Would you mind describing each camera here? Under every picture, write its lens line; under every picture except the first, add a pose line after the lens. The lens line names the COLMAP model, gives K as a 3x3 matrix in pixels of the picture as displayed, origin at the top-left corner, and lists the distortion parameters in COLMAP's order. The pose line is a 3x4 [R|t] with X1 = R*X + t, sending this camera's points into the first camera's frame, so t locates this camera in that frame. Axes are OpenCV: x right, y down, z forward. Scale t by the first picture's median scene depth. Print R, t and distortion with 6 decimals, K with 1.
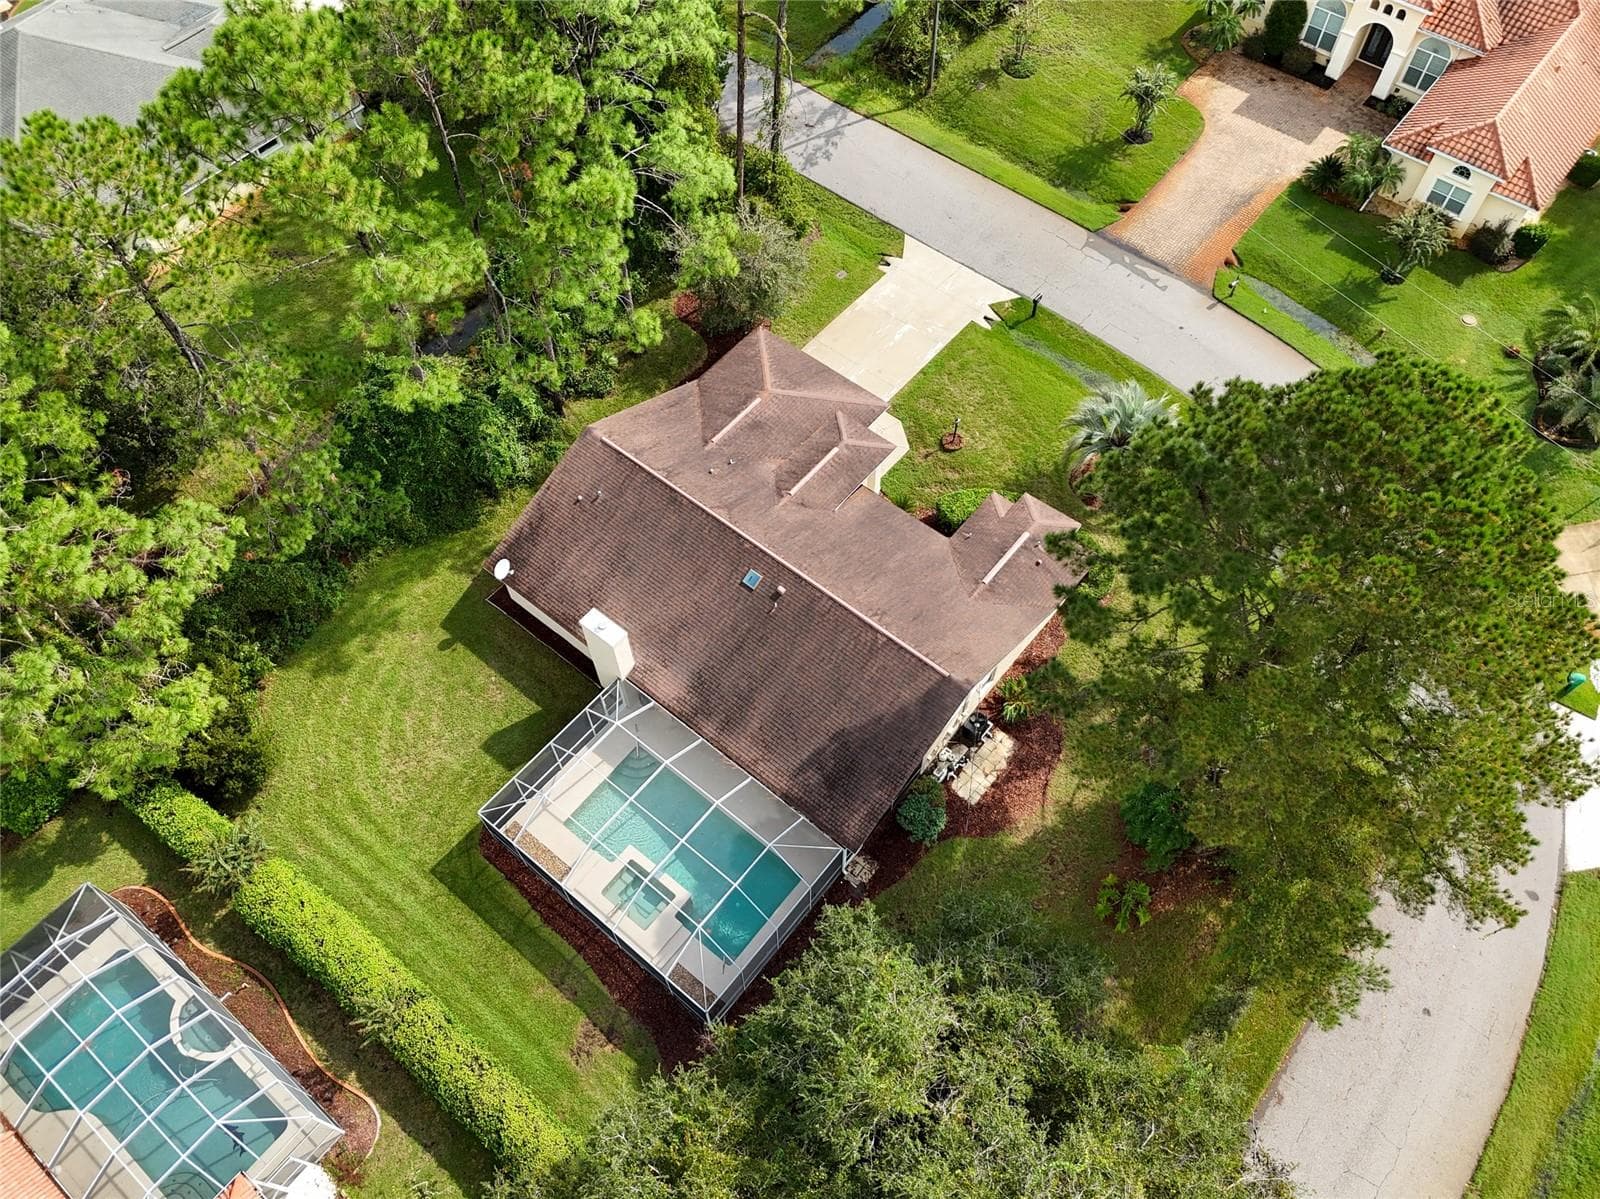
lens RADIAL K [[1193.2, 0, 807.0], [0, 1193.2, 596.2], [0, 0, 1]] dist [0.055888, -0.047859]
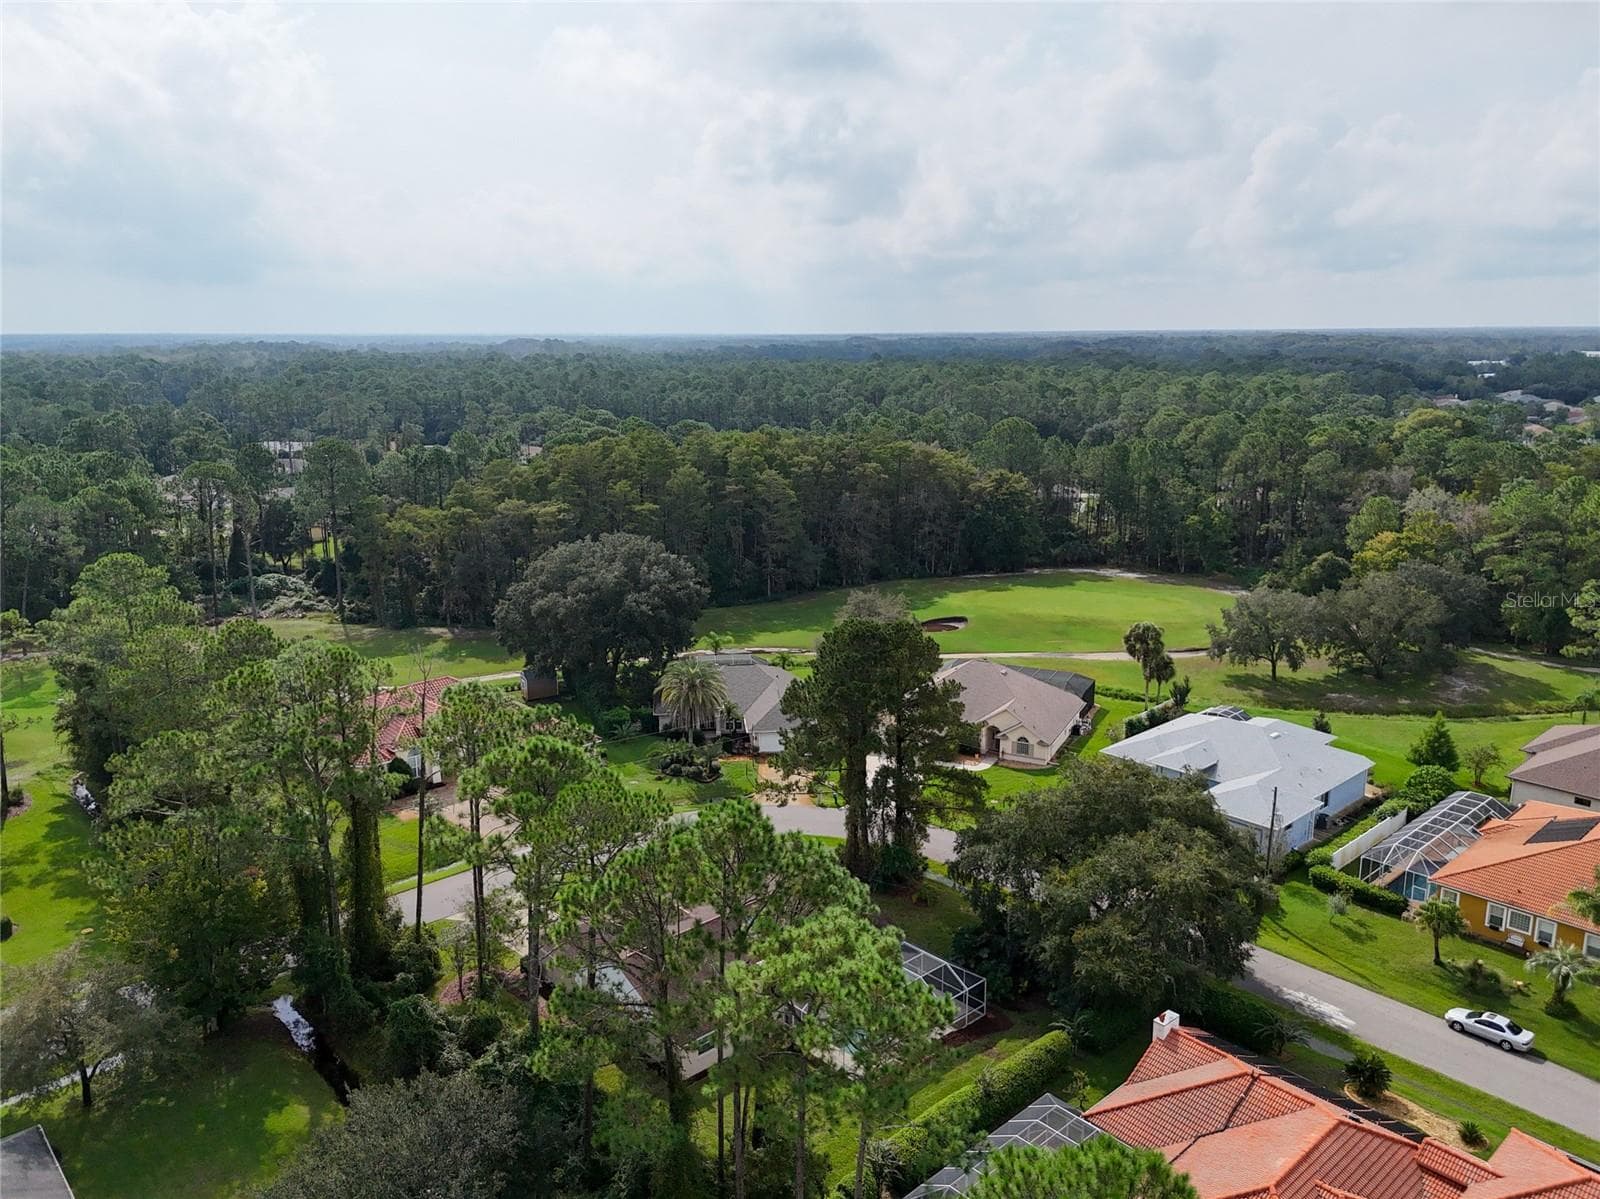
lens RADIAL K [[1190.0, 0, 799.4], [0, 1190.0, 597.9], [0, 0, 1]] dist [0.063173, -0.004189]
pose [[0.144407, -0.217411, 0.965339, -1.213600], [0.845031, 0.534683, -0.005991, -0.145730], [-0.514848, 0.816607, 0.260931, 0.097816]]
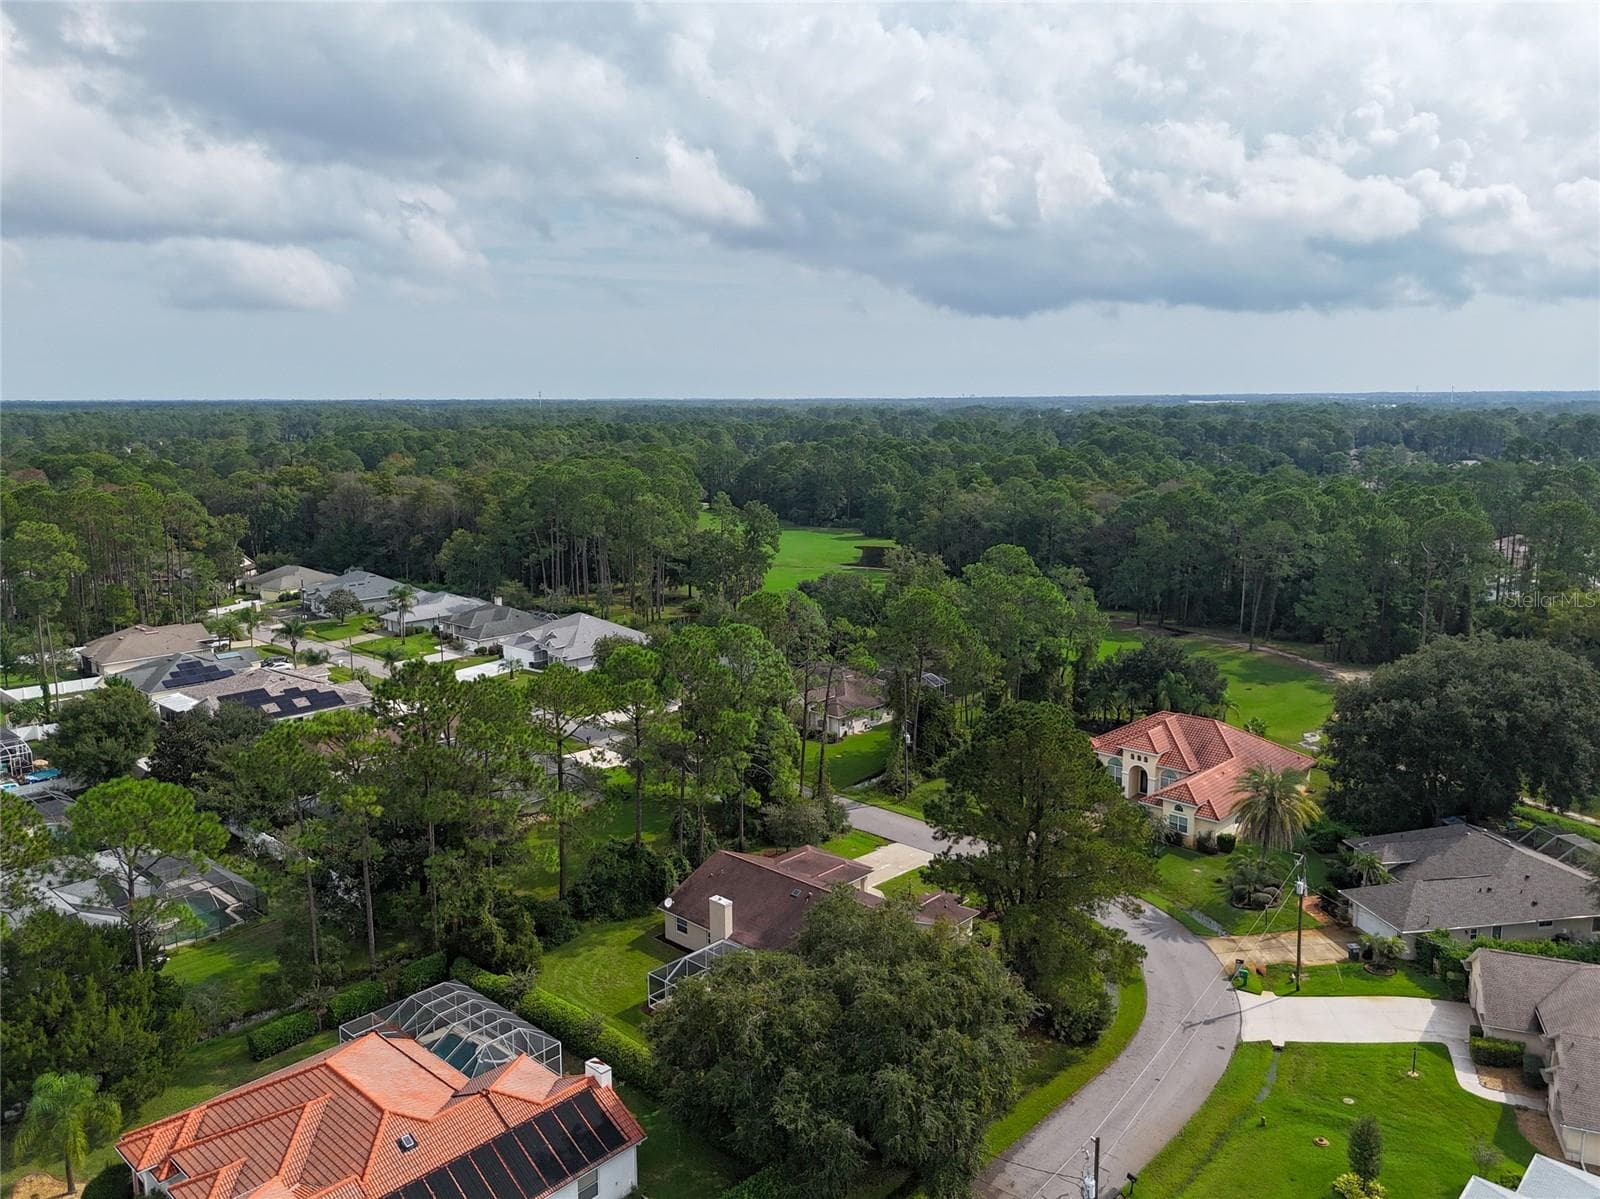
lens RADIAL K [[1173.2, 0, 799.7], [0, 1173.2, 602.1], [0, 0, 1]] dist [0.058095, -0.046851]
pose [[0.997610, 0.006647, -0.068783, 0.068946], [-0.055805, 0.664536, -0.745169, 0.845507], [0.040756, 0.747226, 0.663319, -0.497705]]
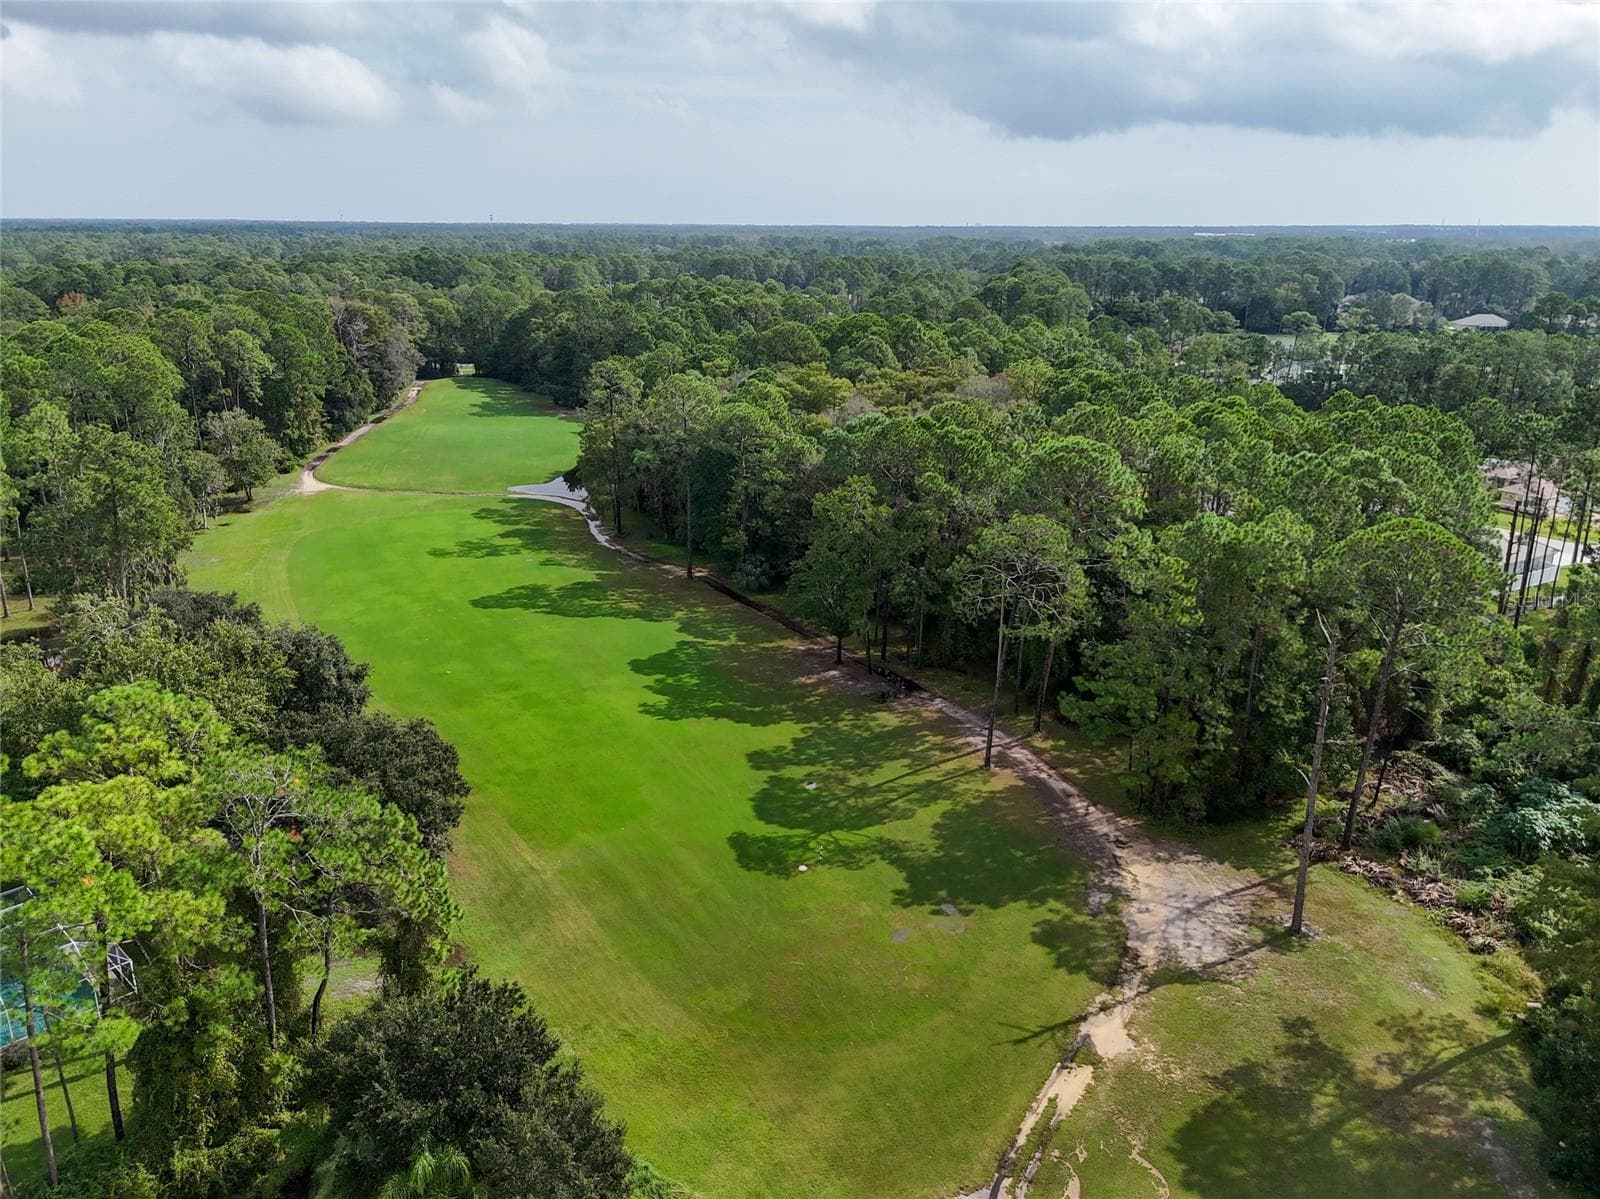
lens RADIAL K [[1173.2, 0, 788.0], [0, 1173.2, 575.0], [0, 0, 1]] dist [0.058095, -0.046851]
pose [[0.996653, 0.028690, -0.076555, 0.915837], [-0.072334, 0.745838, -0.662188, -0.649392], [0.038099, 0.665509, 0.745417, 0.415069]]
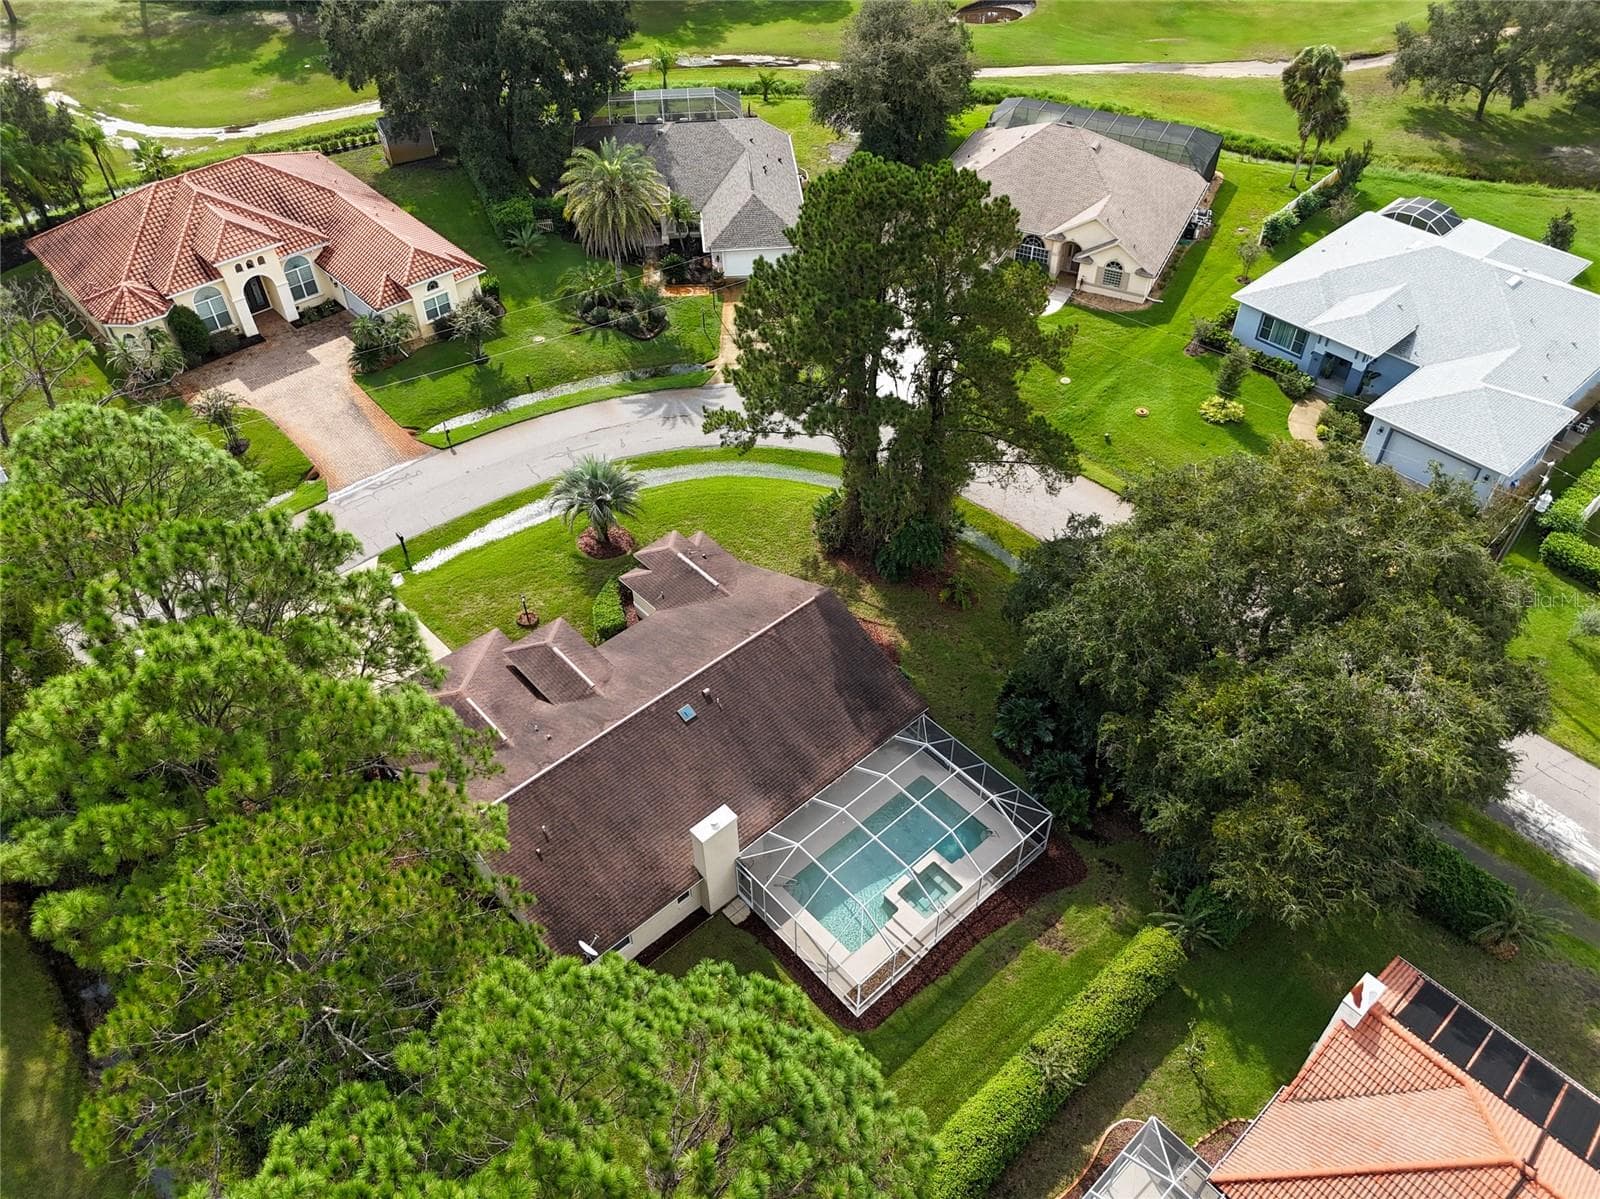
lens RADIAL K [[1193.2, 0, 797.9], [0, 1193.2, 599.3], [0, 0, 1]] dist [0.055888, -0.047859]
pose [[0.151823, -0.687851, 0.709796, -0.554312], [0.845856, 0.461934, 0.266728, -0.201986], [-0.511348, 0.559890, 0.651956, 0.132480]]
